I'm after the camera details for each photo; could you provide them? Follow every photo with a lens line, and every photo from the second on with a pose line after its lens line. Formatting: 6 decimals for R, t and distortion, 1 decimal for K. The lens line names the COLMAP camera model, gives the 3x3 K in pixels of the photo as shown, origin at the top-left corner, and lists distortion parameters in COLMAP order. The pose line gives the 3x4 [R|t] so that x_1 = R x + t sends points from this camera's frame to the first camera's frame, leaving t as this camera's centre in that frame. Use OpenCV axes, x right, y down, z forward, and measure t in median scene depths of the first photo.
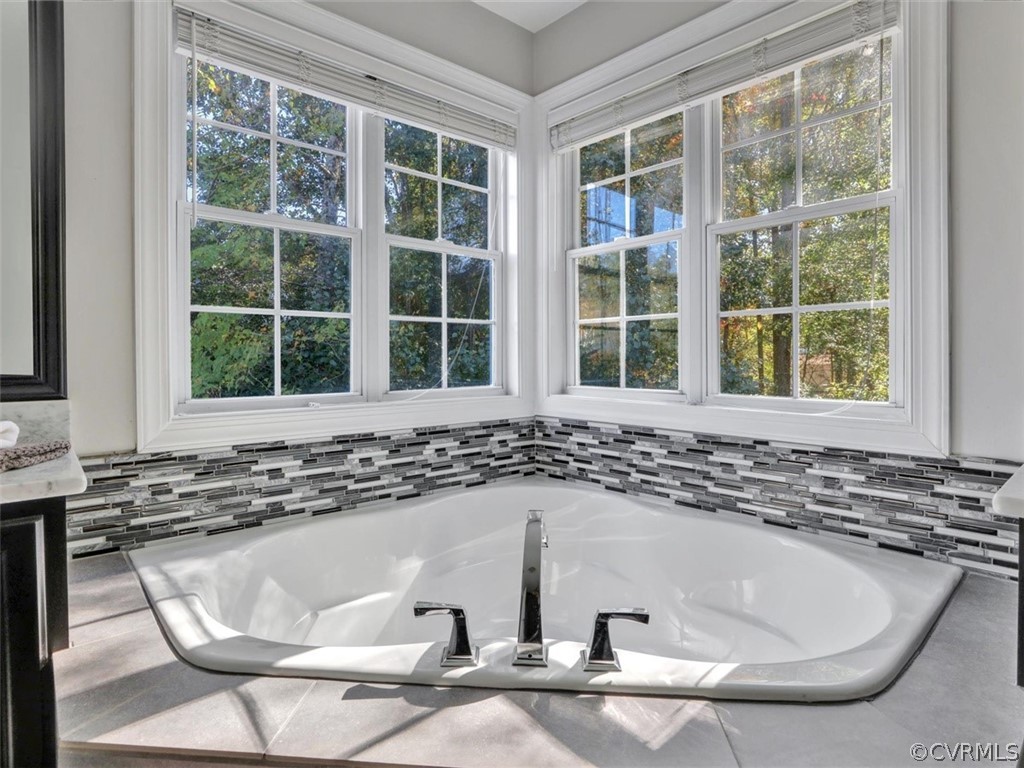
lens RADIAL K [[543.1, 0, 512.0], [0, 543.1, 384.0], [0, 0, 1]] dist [-0.032271, 0.013442]
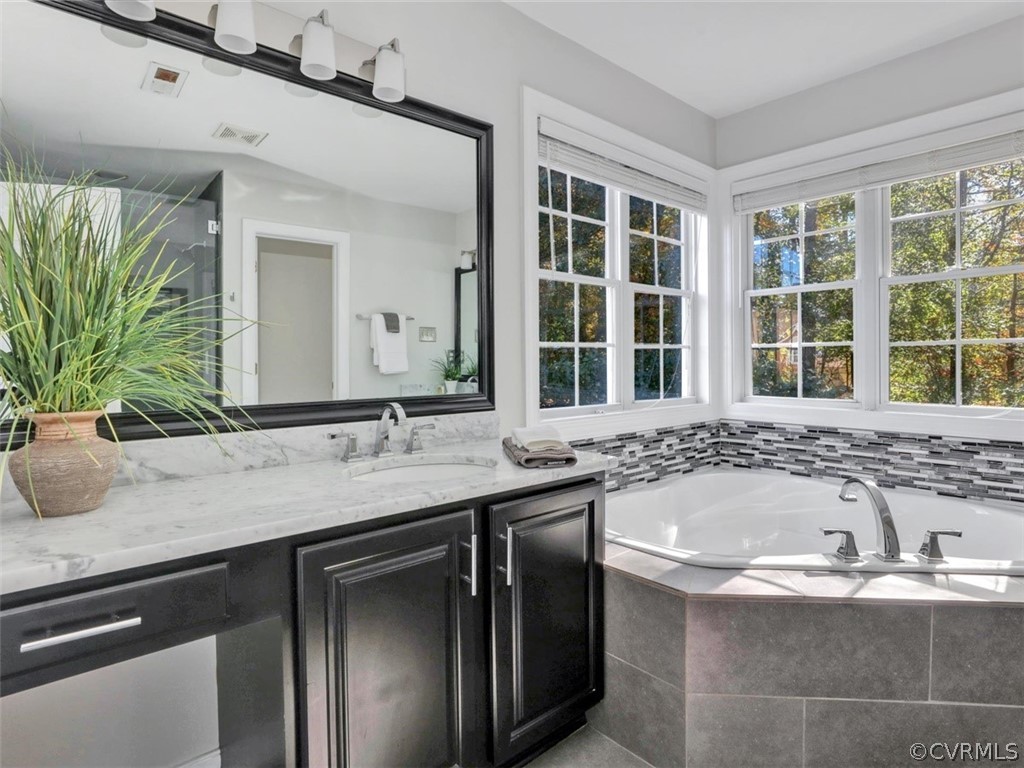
lens RADIAL K [[543.1, 0, 512.0], [0, 543.1, 384.0], [0, 0, 1]] dist [-0.032271, 0.013442]
pose [[0.999991, -0.003842, -0.002022, -0.545507], [0.003833, 0.999983, -0.004321, -0.024858], [0.002039, 0.004313, 0.999989, -0.339261]]
